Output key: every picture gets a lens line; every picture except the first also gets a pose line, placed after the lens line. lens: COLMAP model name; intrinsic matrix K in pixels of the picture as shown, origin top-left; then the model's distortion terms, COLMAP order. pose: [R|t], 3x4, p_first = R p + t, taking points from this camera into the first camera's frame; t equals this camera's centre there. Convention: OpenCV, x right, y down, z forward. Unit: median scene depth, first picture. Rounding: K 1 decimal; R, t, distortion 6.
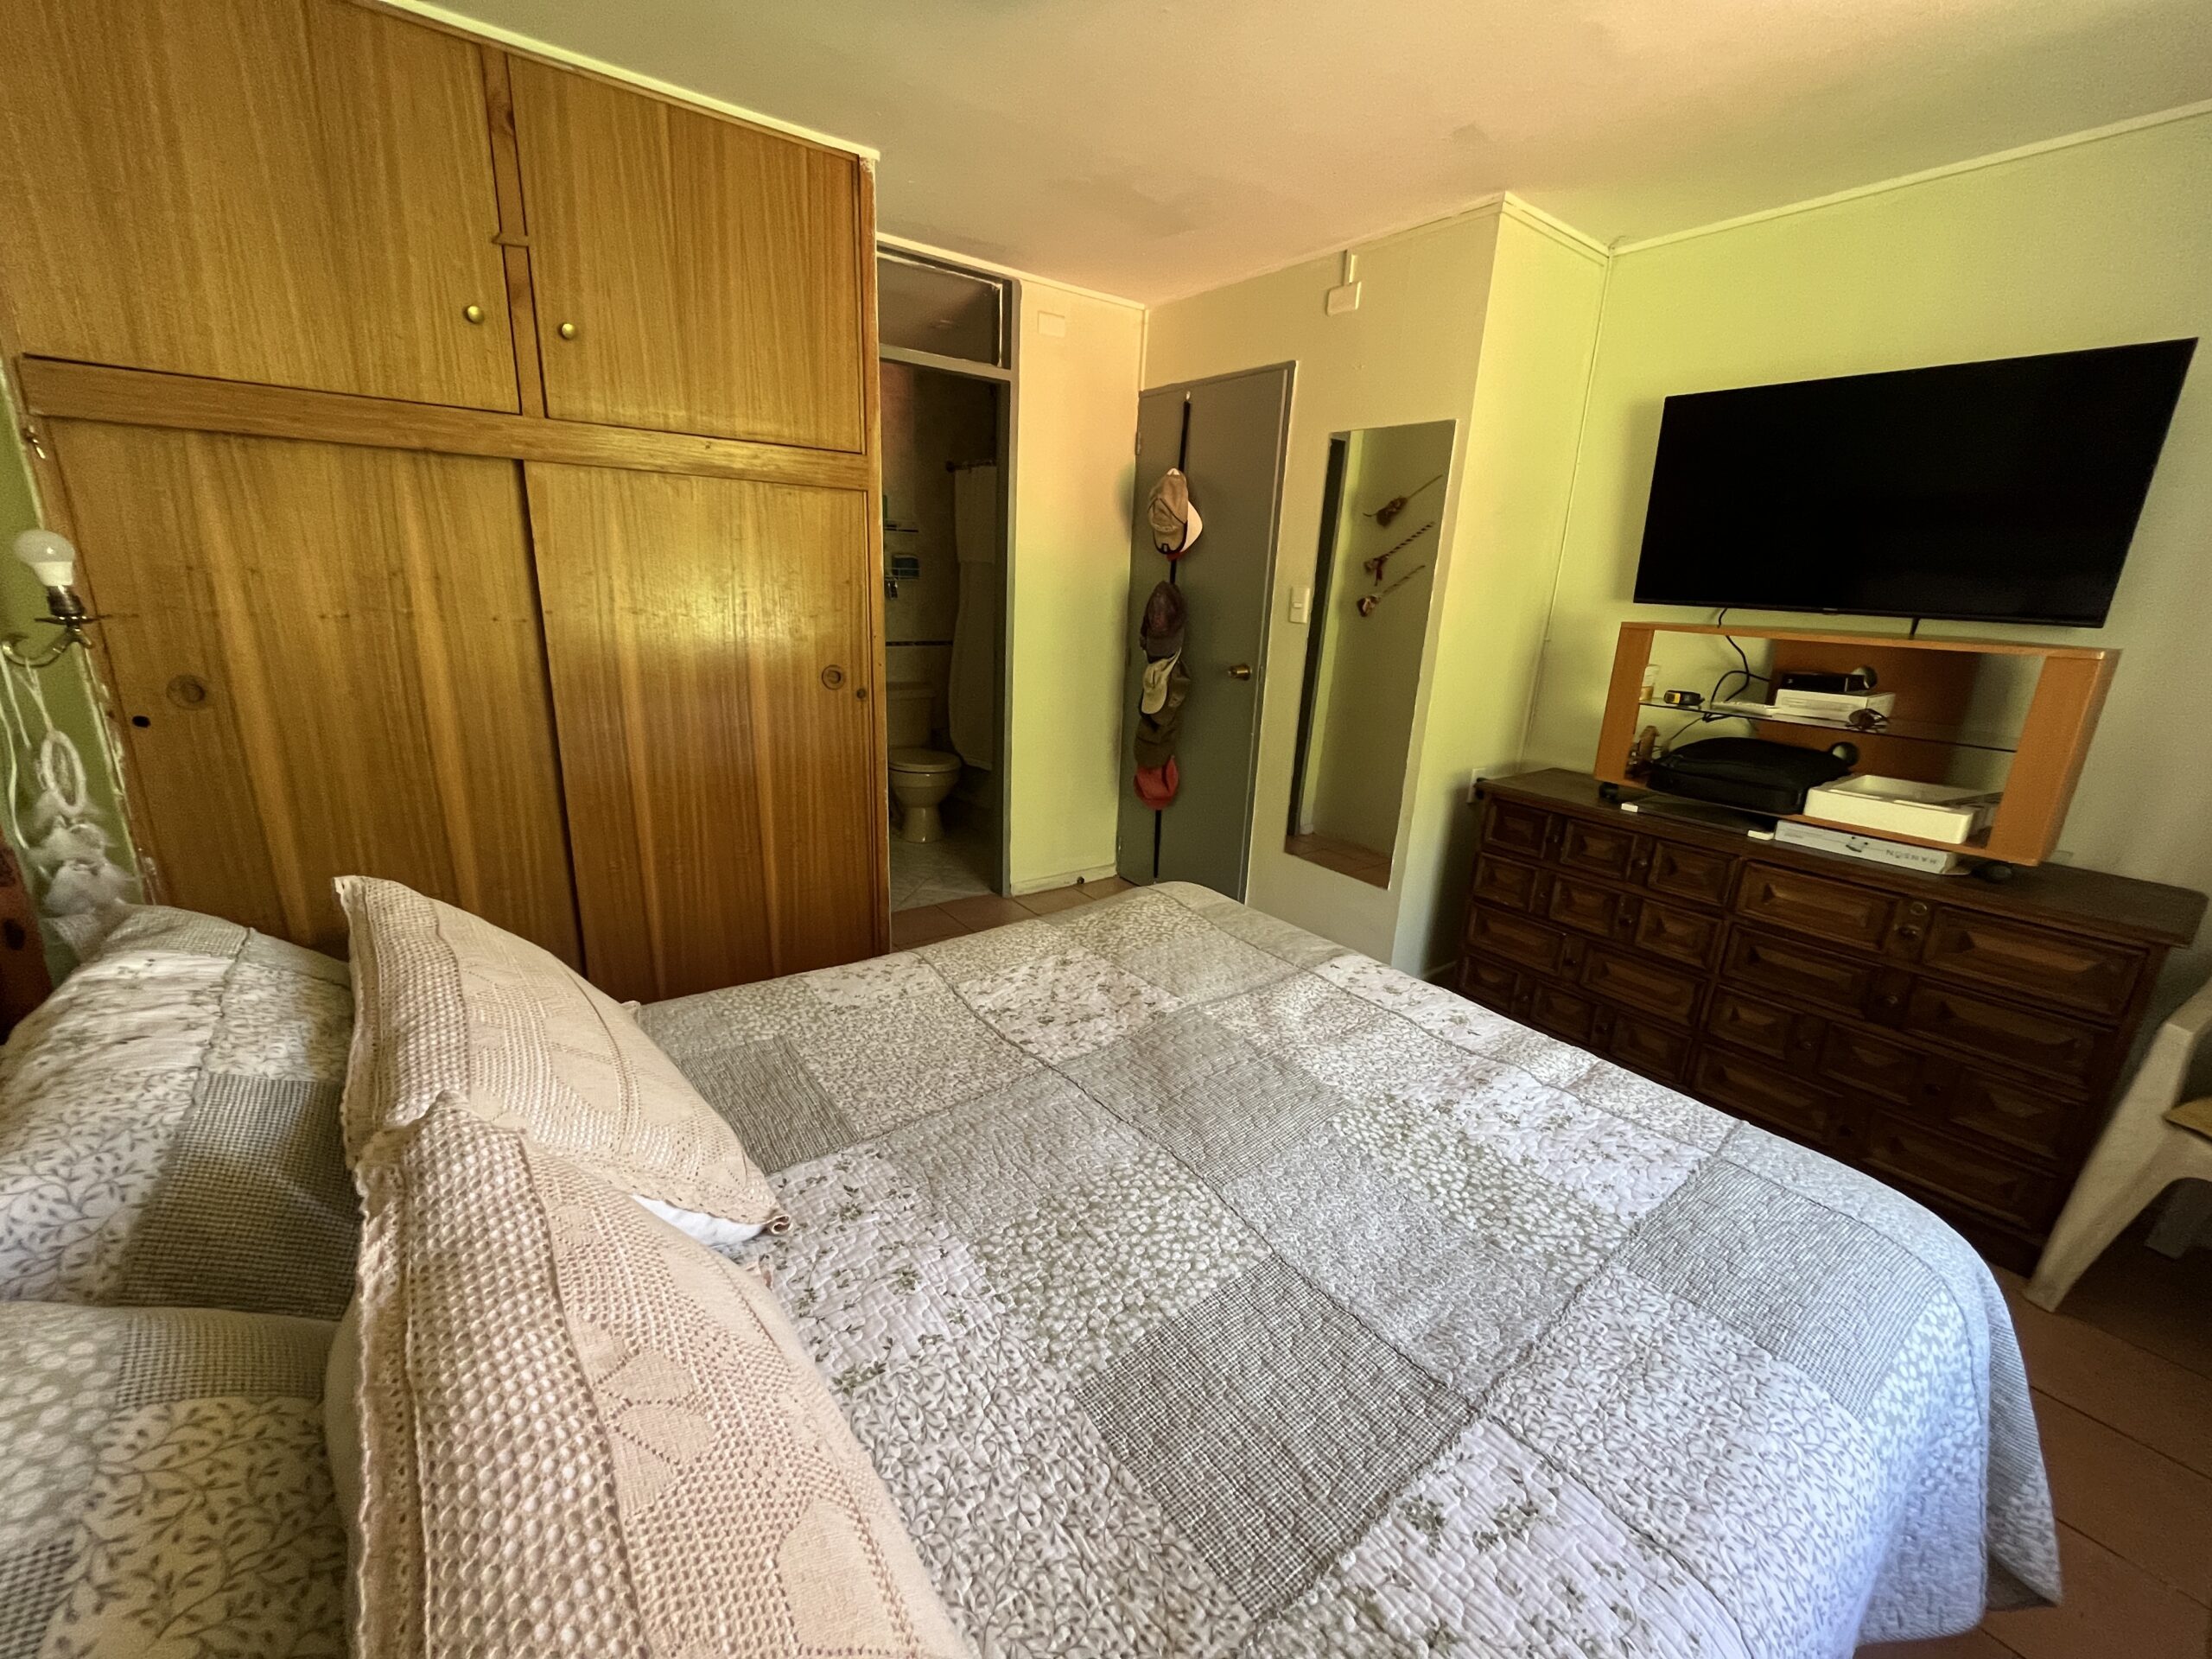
lens RADIAL K [[892.1, 0, 1100.7], [0, 892.1, 826.4], [0, 0, 1]] dist [-0.002561, -0.000720]
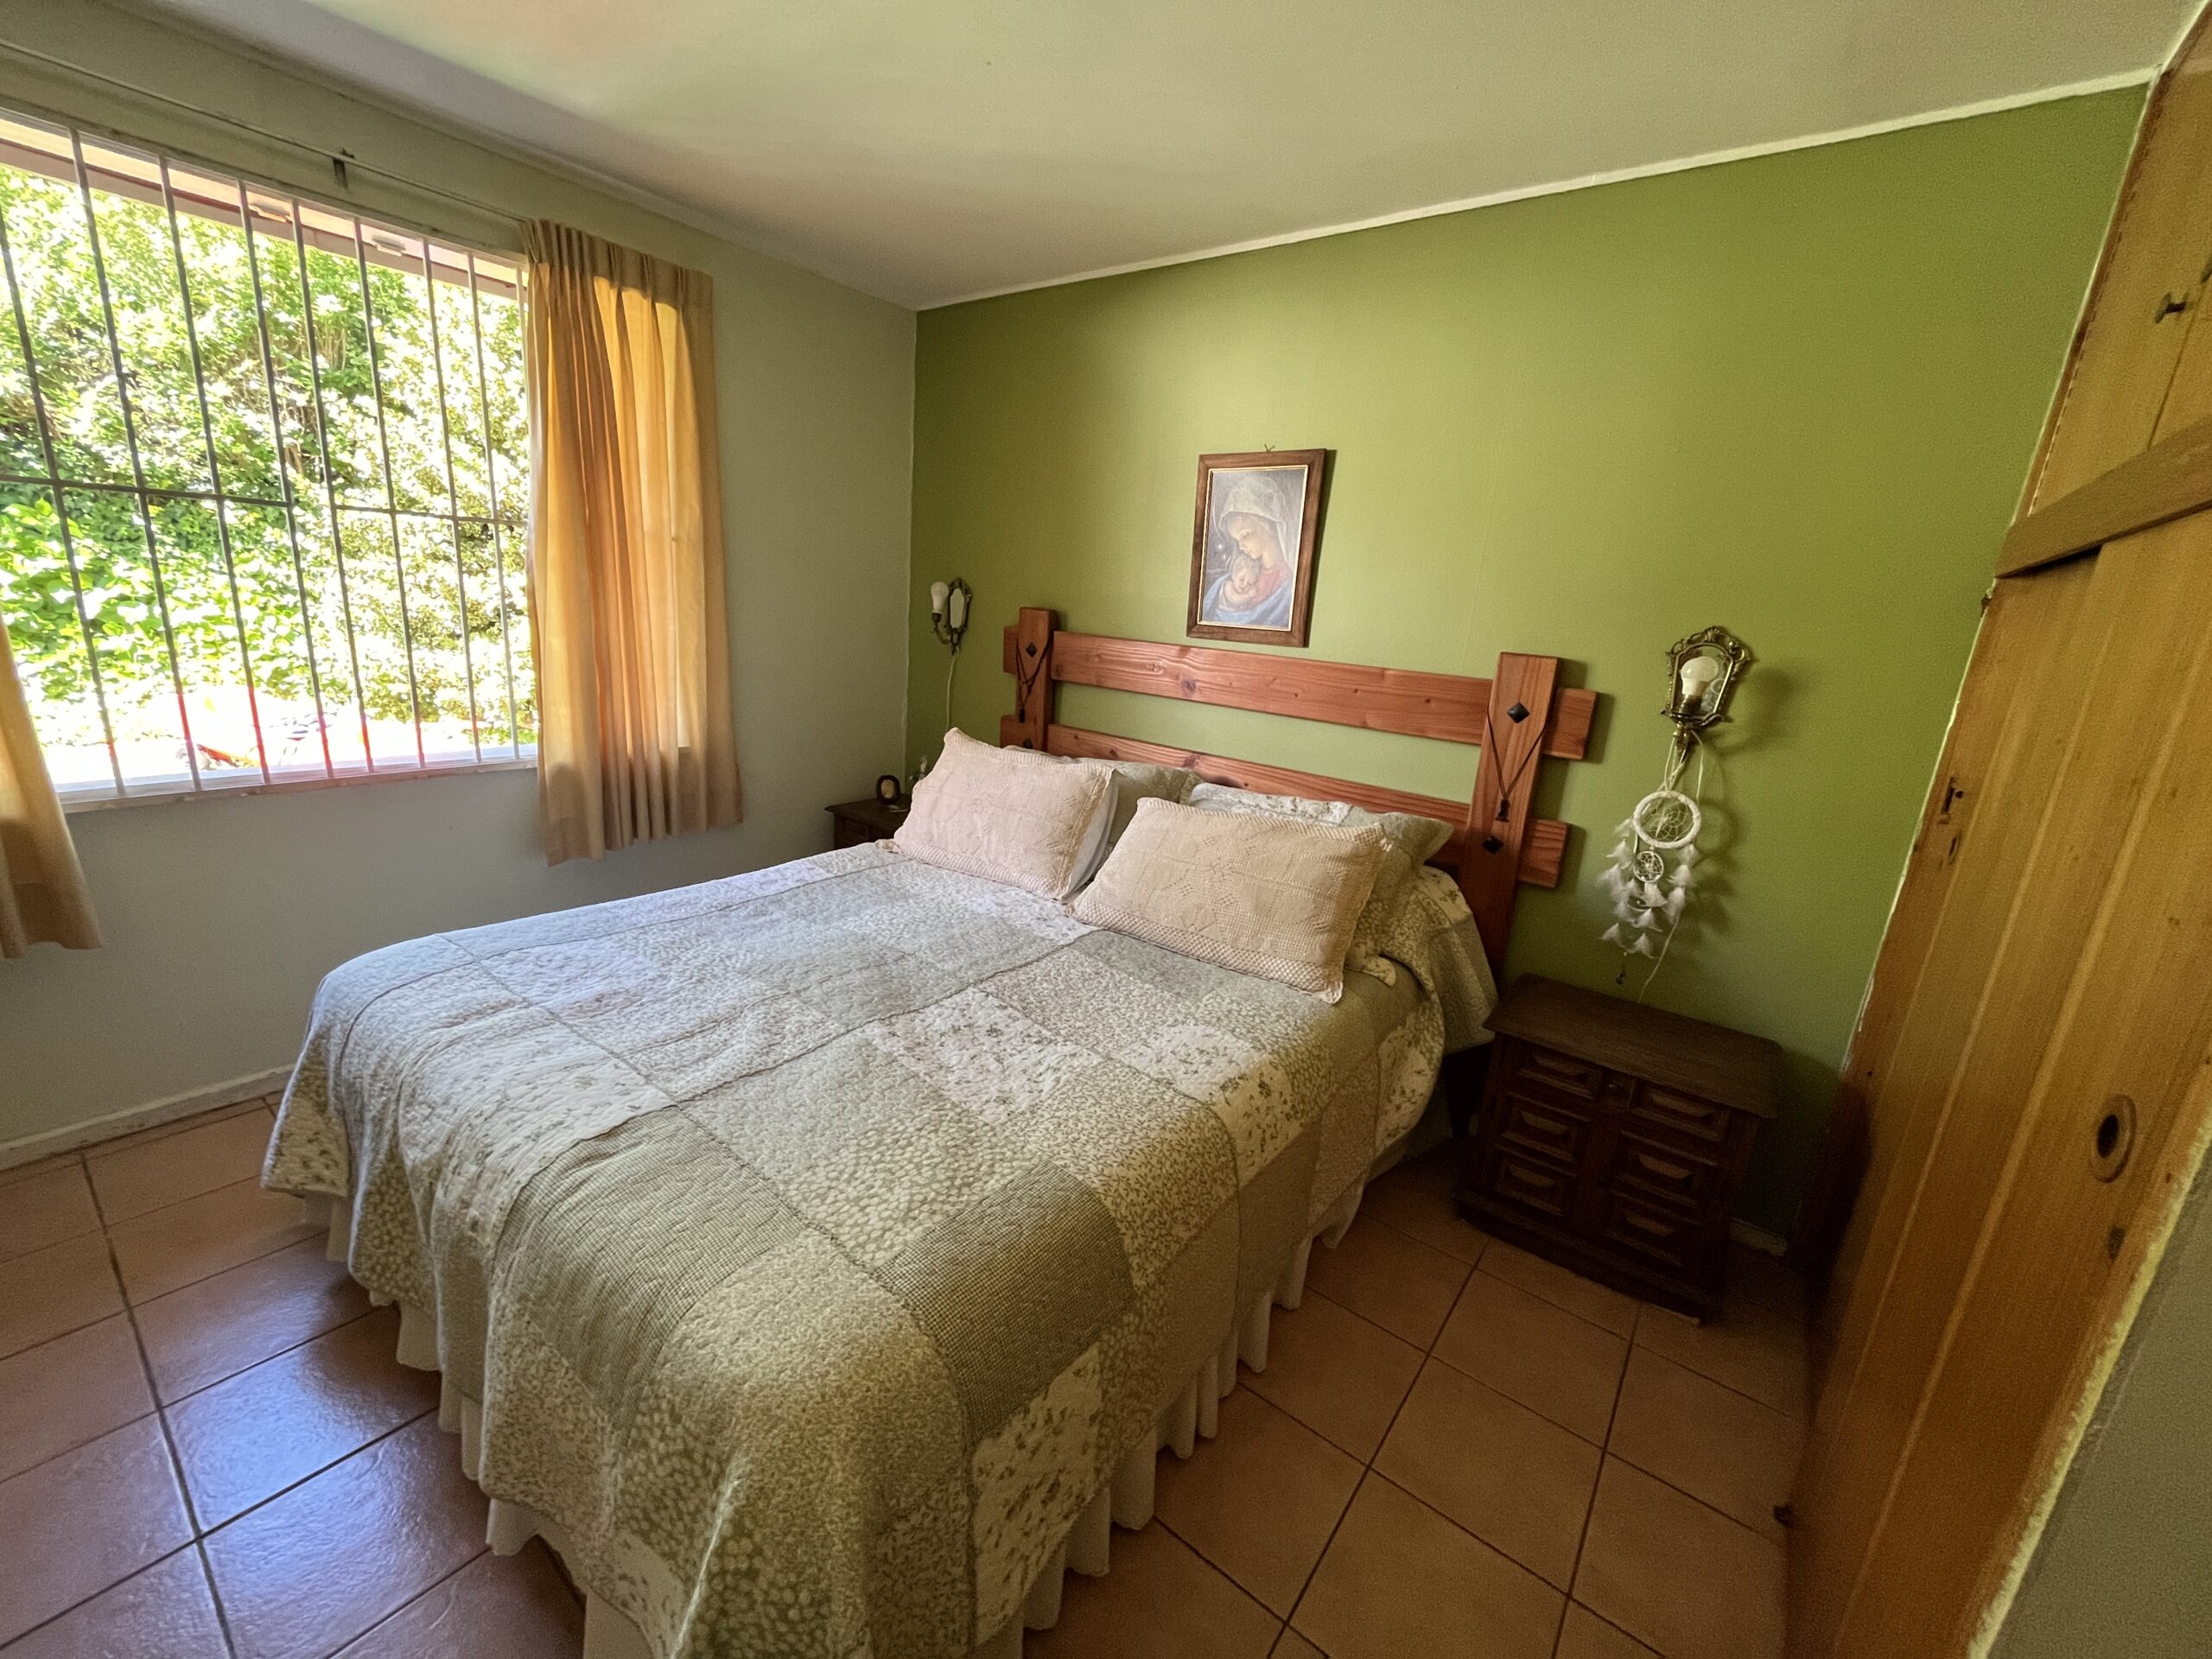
lens RADIAL K [[892.1, 0, 1100.7], [0, 892.1, 826.4], [0, 0, 1]] dist [-0.002561, -0.000720]
pose [[-0.955429, -0.040125, -0.292483, 0.137895], [-0.184745, 0.854021, 0.486331, -0.529720], [0.230272, 0.518689, -0.823369, 1.787917]]
